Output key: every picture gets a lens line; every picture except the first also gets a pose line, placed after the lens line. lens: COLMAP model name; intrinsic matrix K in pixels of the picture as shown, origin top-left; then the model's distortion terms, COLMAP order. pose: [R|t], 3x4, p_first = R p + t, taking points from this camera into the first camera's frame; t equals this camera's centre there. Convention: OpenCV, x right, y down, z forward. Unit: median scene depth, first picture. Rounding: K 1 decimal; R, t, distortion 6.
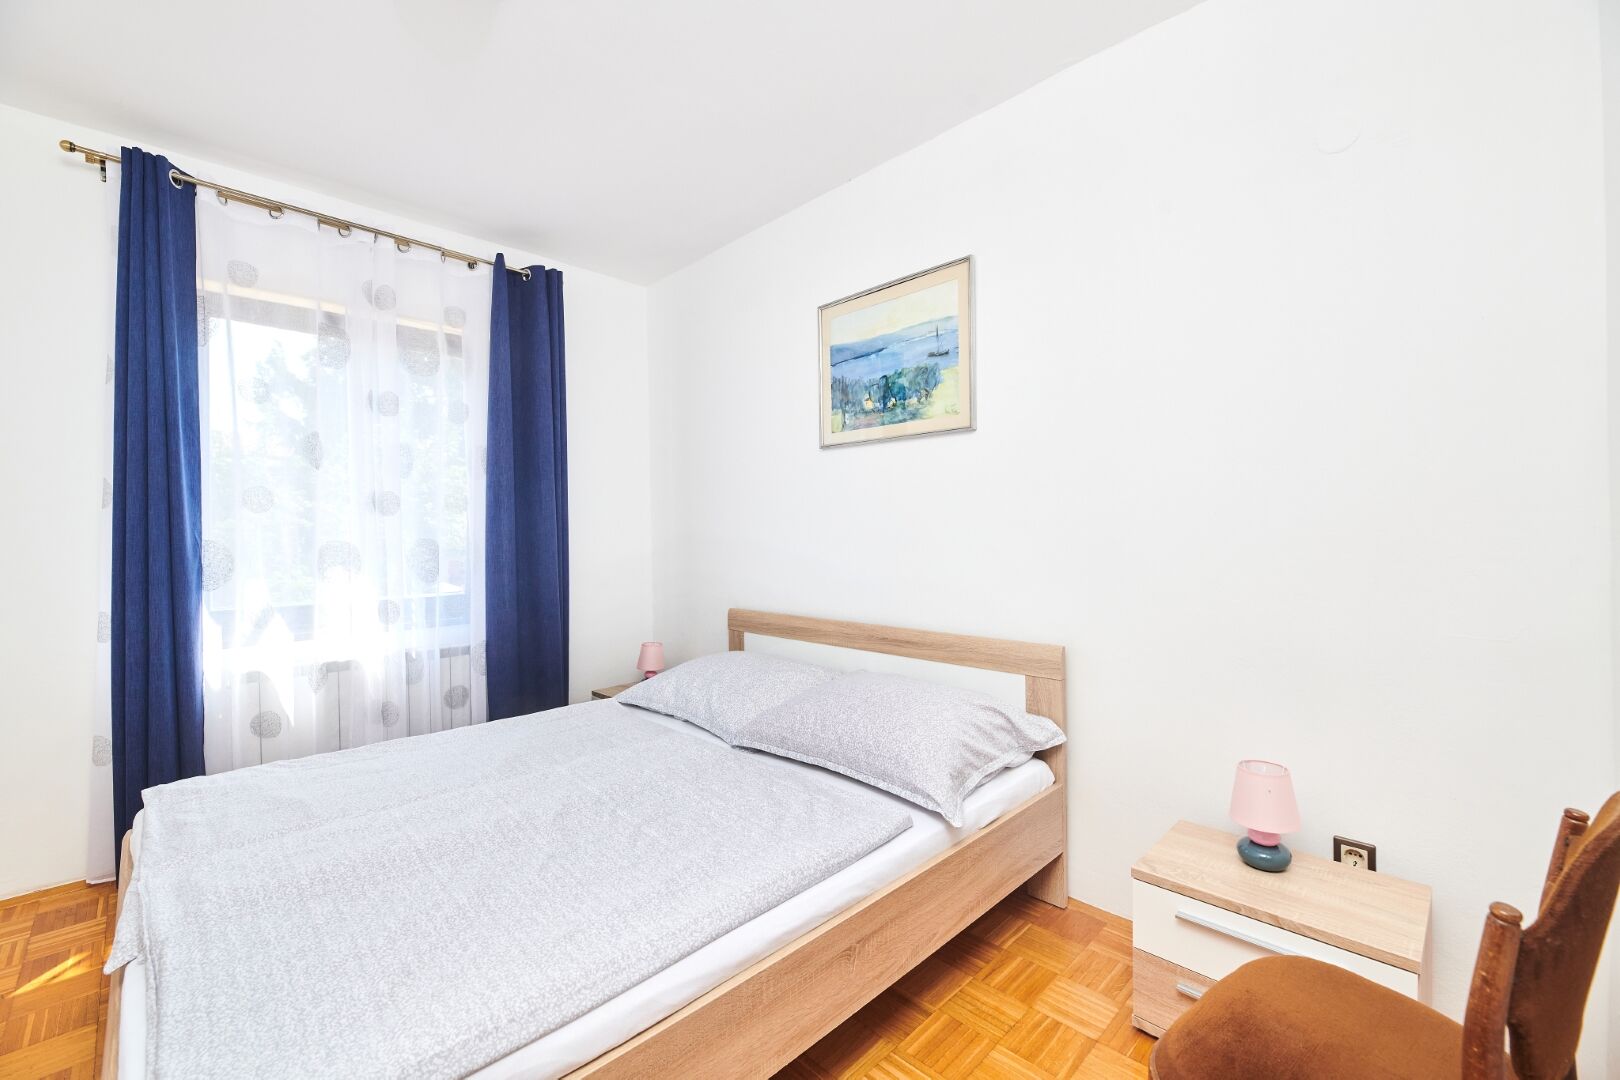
lens RADIAL K [[677.9, 0, 810.0], [0, 677.9, 540.0], [0, 0, 1]] dist [0.032427, -0.035132]
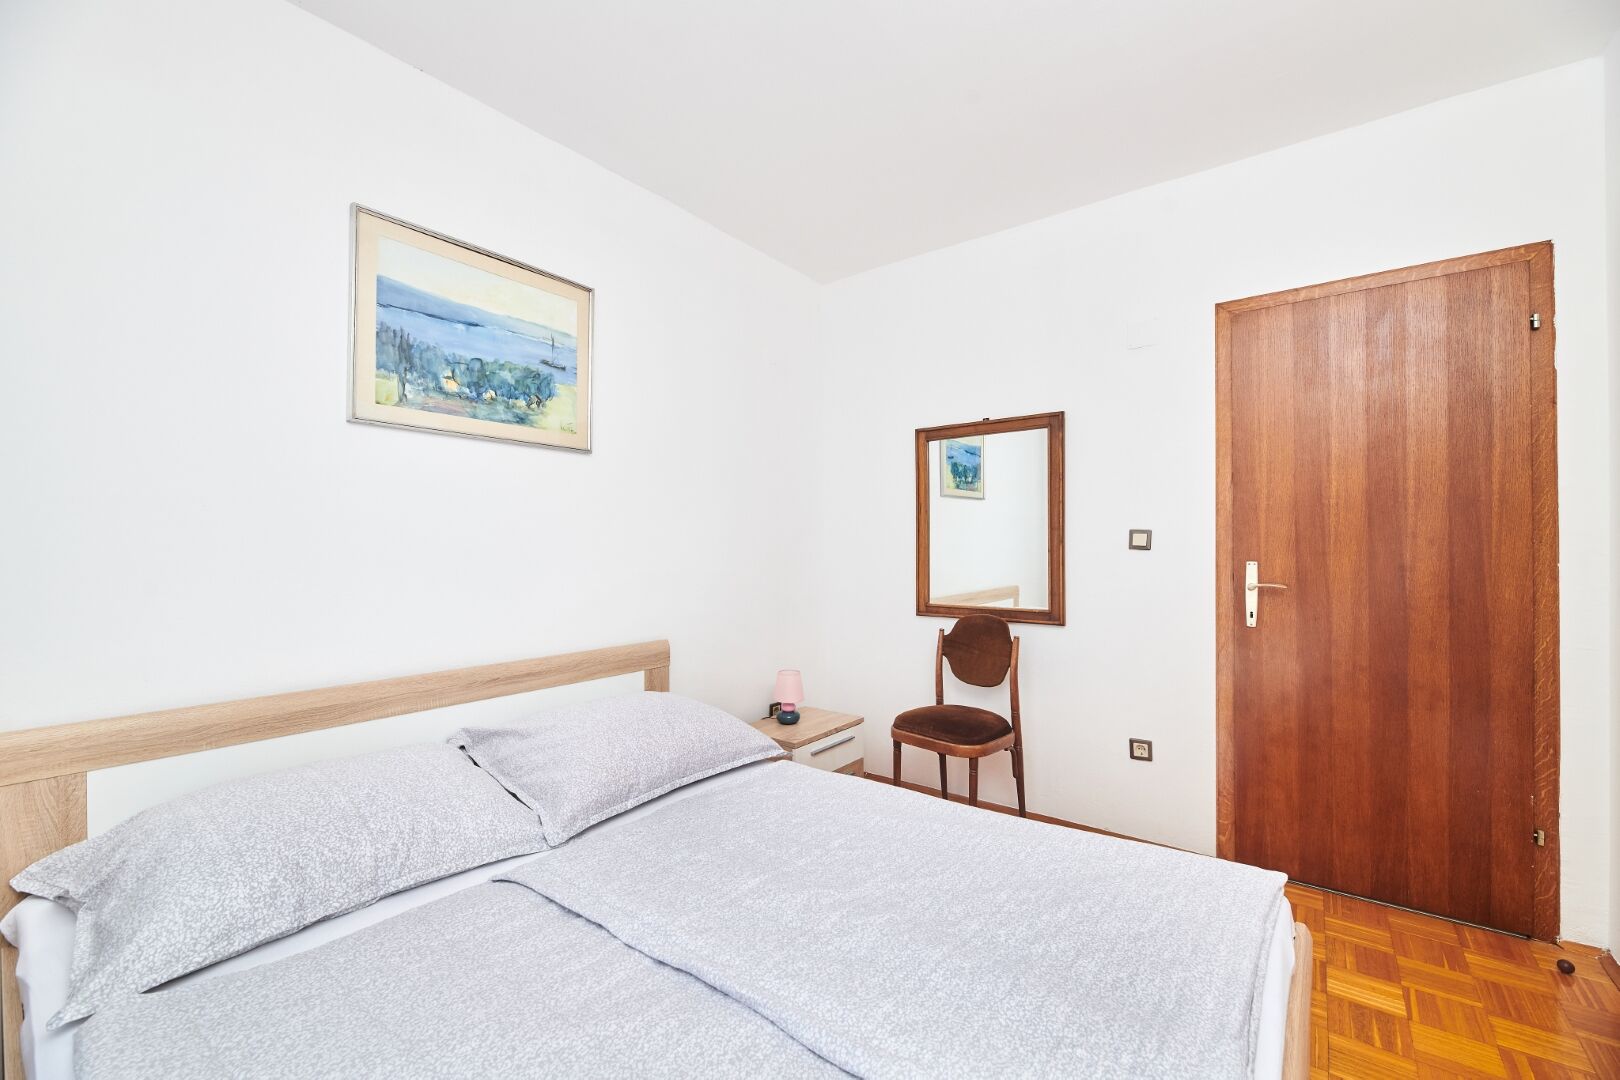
lens RADIAL K [[677.9, 0, 827.5], [0, 677.9, 551.1], [0, 0, 1]] dist [0.000287, -0.025517]
pose [[-0.170240, 0.000322, 0.985403, -0.782028], [0.007568, 0.999971, 0.000981, -0.009039], [-0.985374, 0.007624, -0.170237, 0.749778]]
